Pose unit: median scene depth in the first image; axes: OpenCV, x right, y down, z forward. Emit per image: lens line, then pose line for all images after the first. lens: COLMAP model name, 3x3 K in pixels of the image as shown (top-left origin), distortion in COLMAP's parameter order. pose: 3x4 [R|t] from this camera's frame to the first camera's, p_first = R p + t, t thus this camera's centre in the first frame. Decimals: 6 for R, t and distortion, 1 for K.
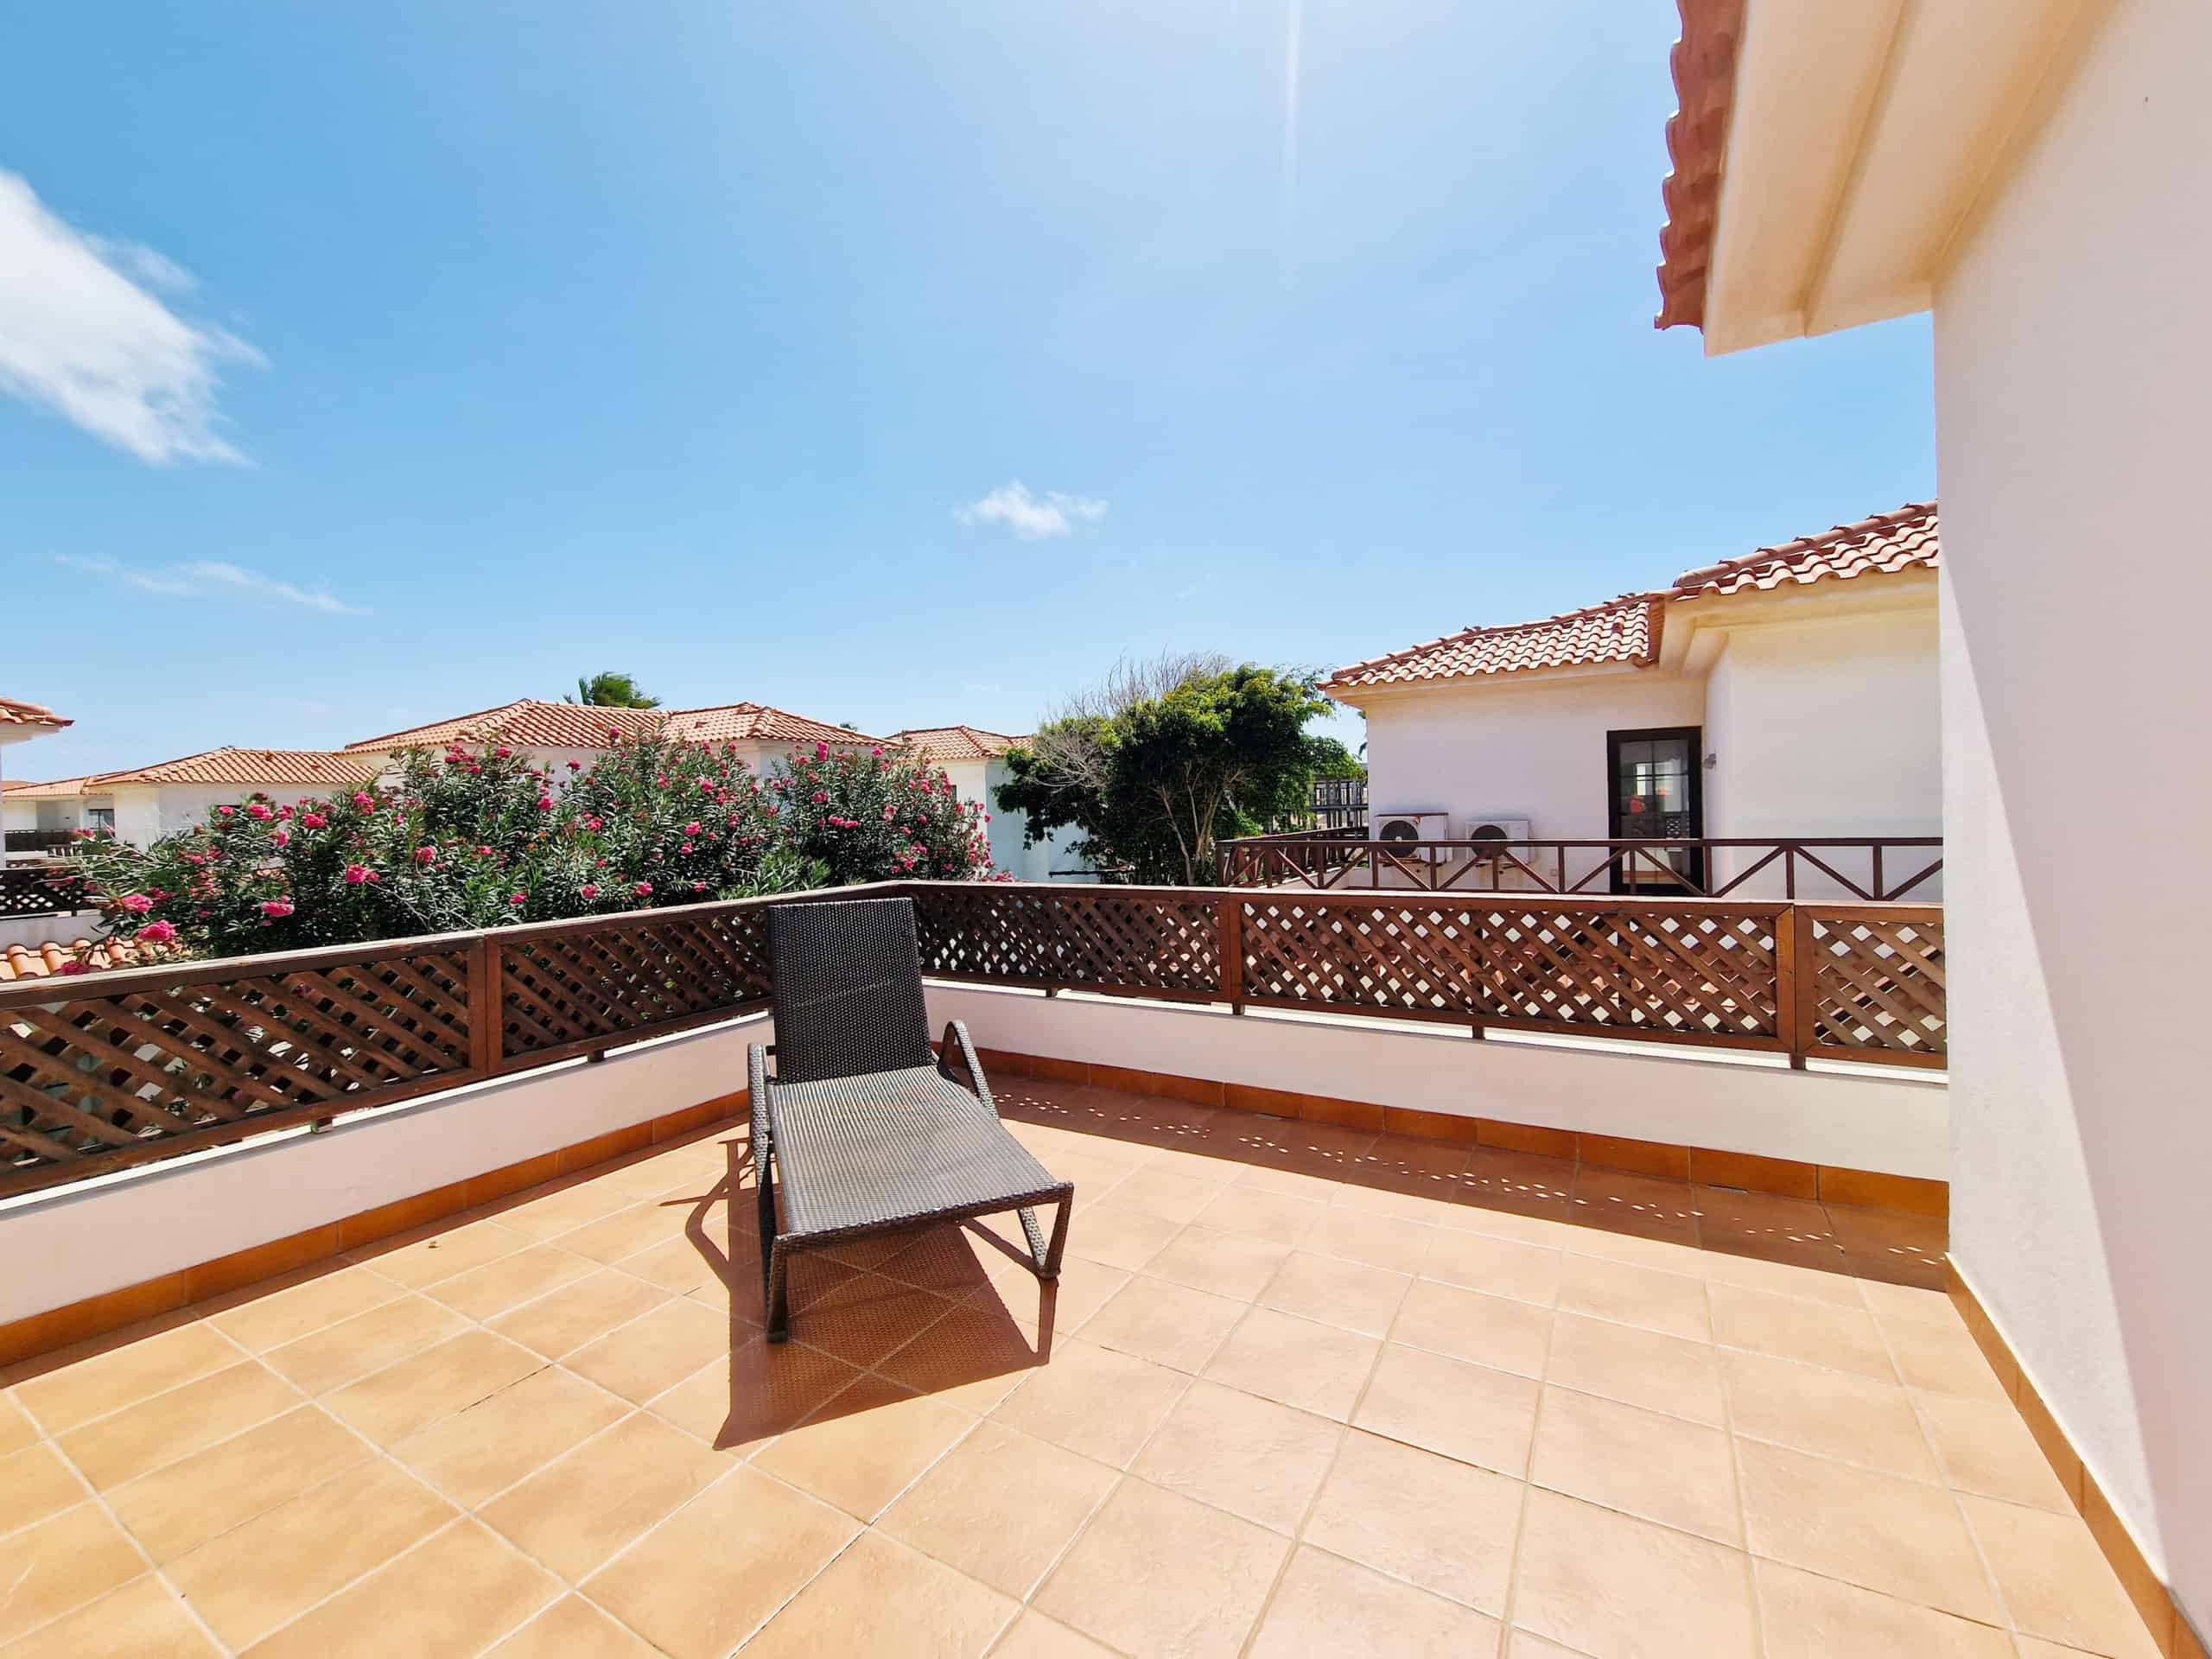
lens RADIAL K [[913.2, 0, 1095.6], [0, 913.2, 819.7], [0, 0, 1]] dist [-0.003793, -0.000779]
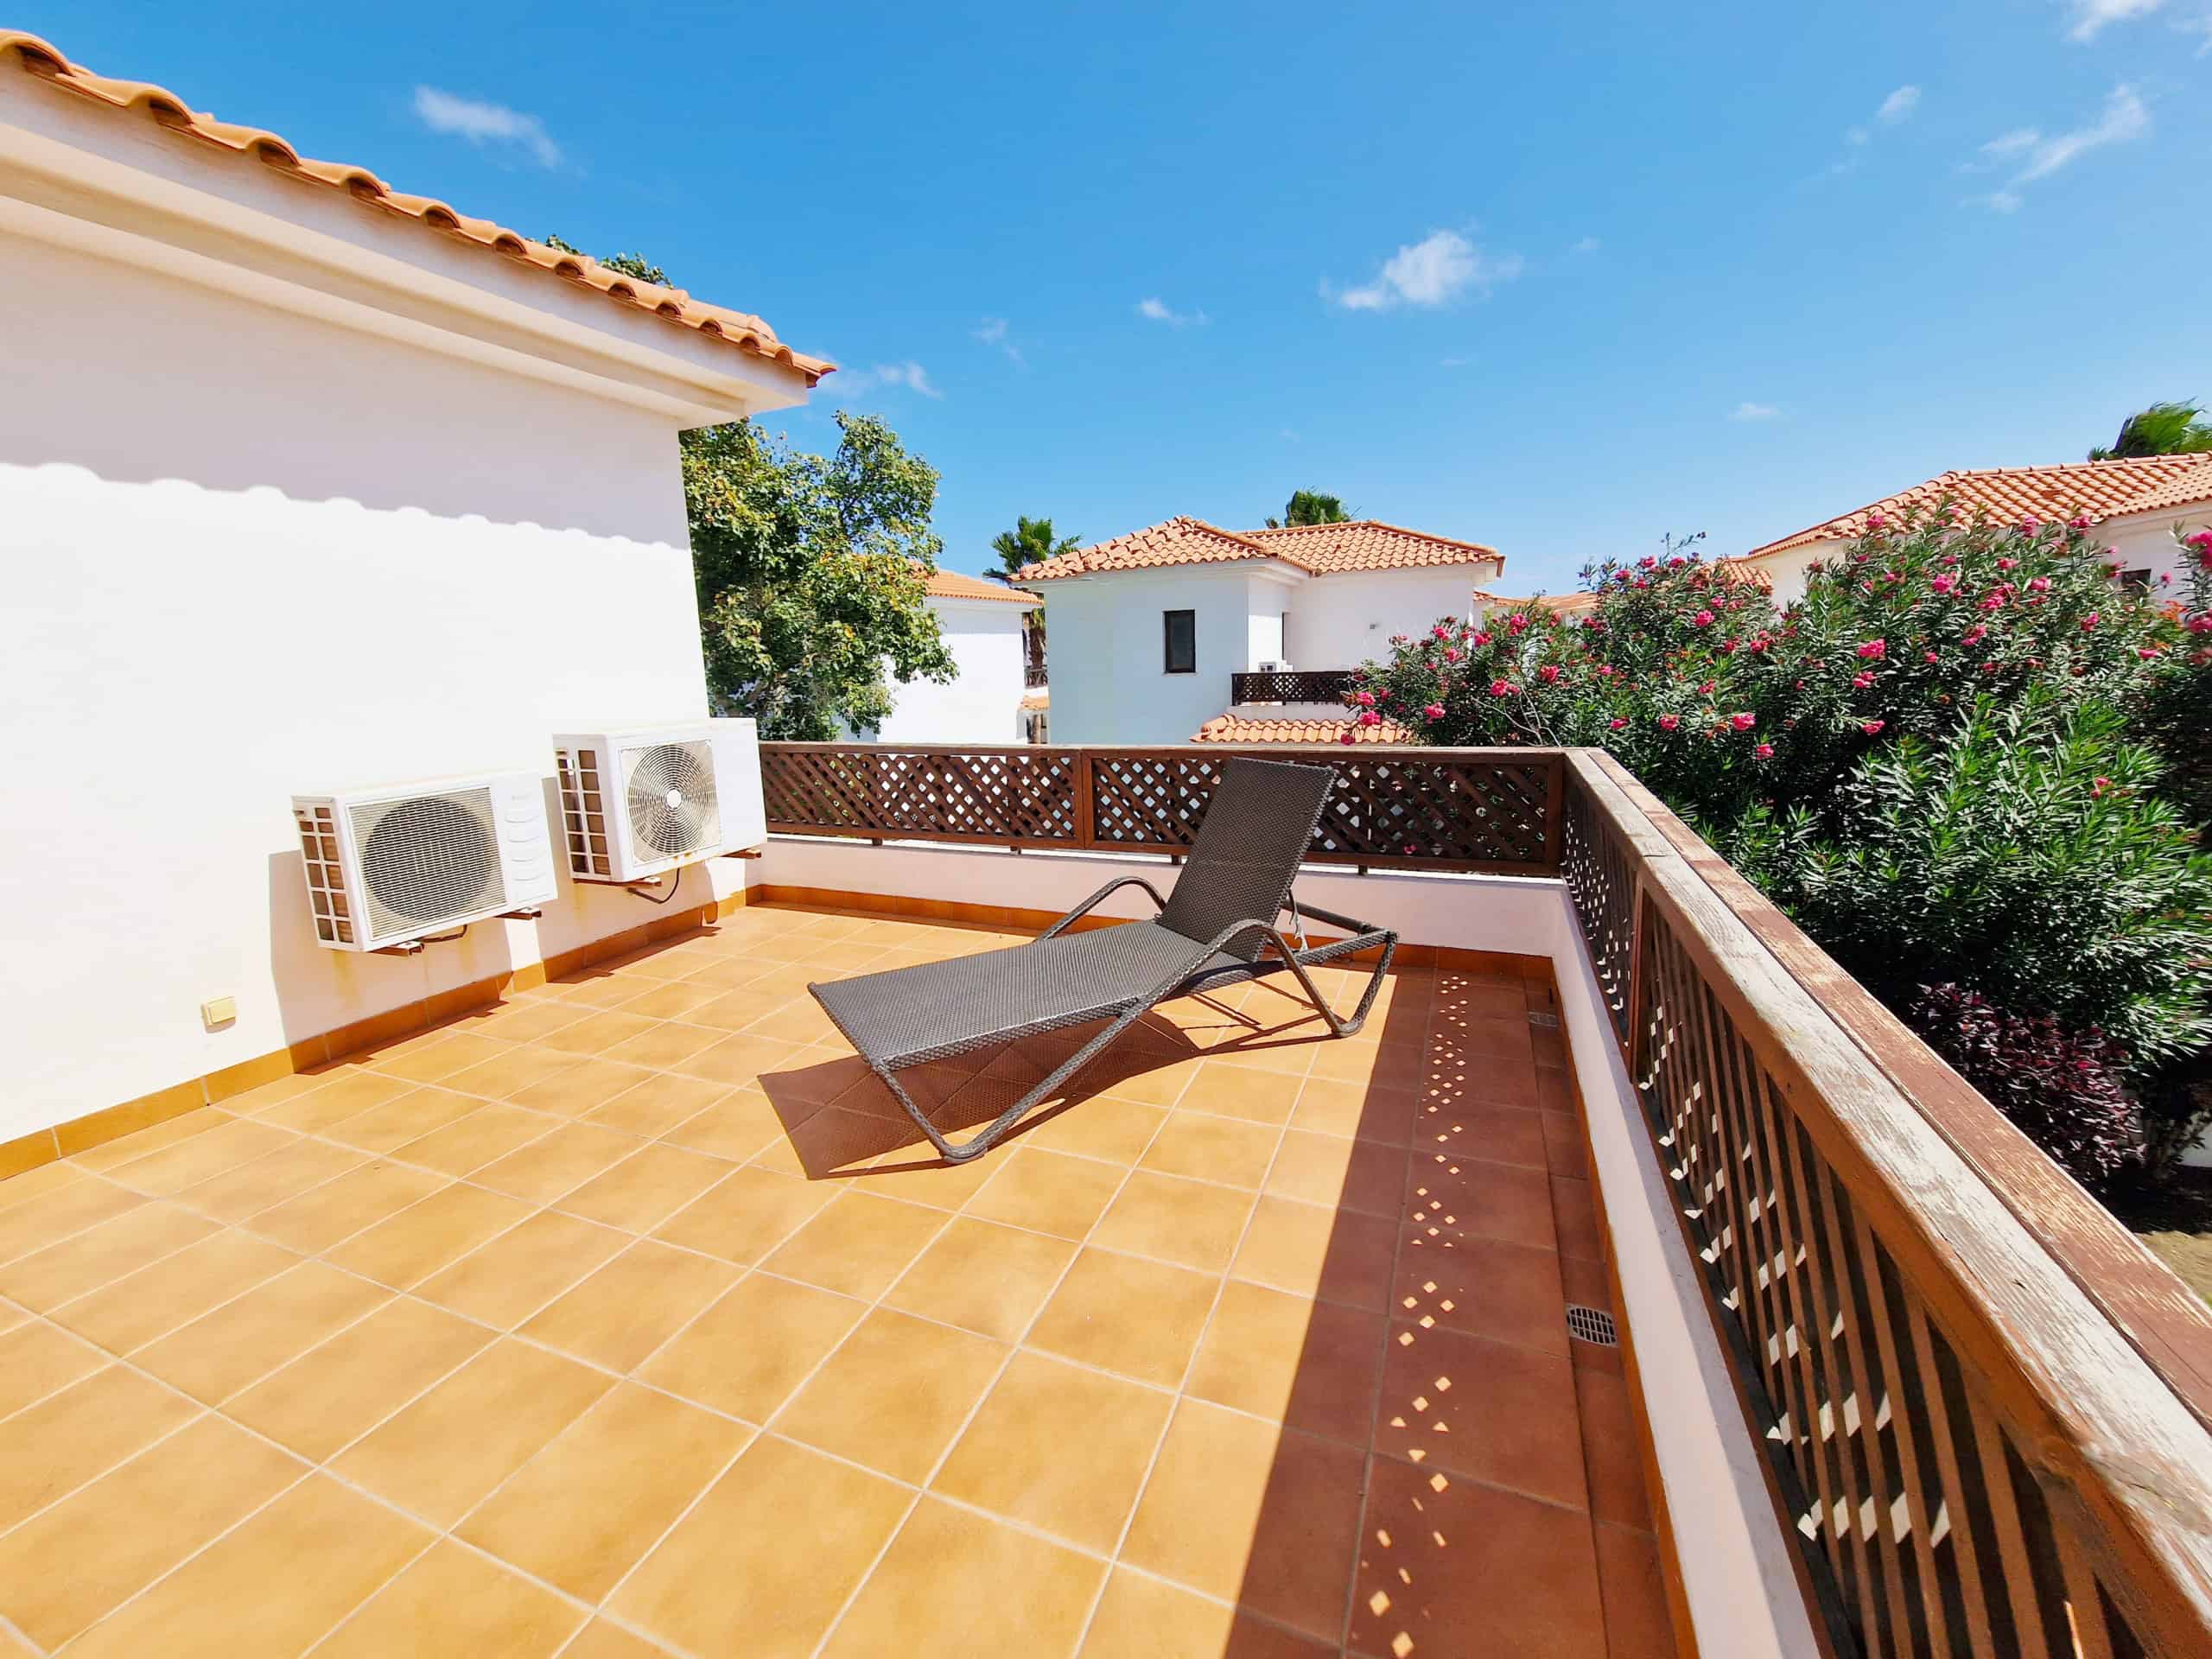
lens RADIAL K [[913.2, 0, 1095.6], [0, 913.2, 819.7], [0, 0, 1]] dist [-0.003793, -0.000779]
pose [[0.141394, 0.198679, -0.969811, 0.864031], [0.015704, 0.979080, 0.202867, -0.056594], [0.989829, -0.043914, 0.135316, 1.044659]]
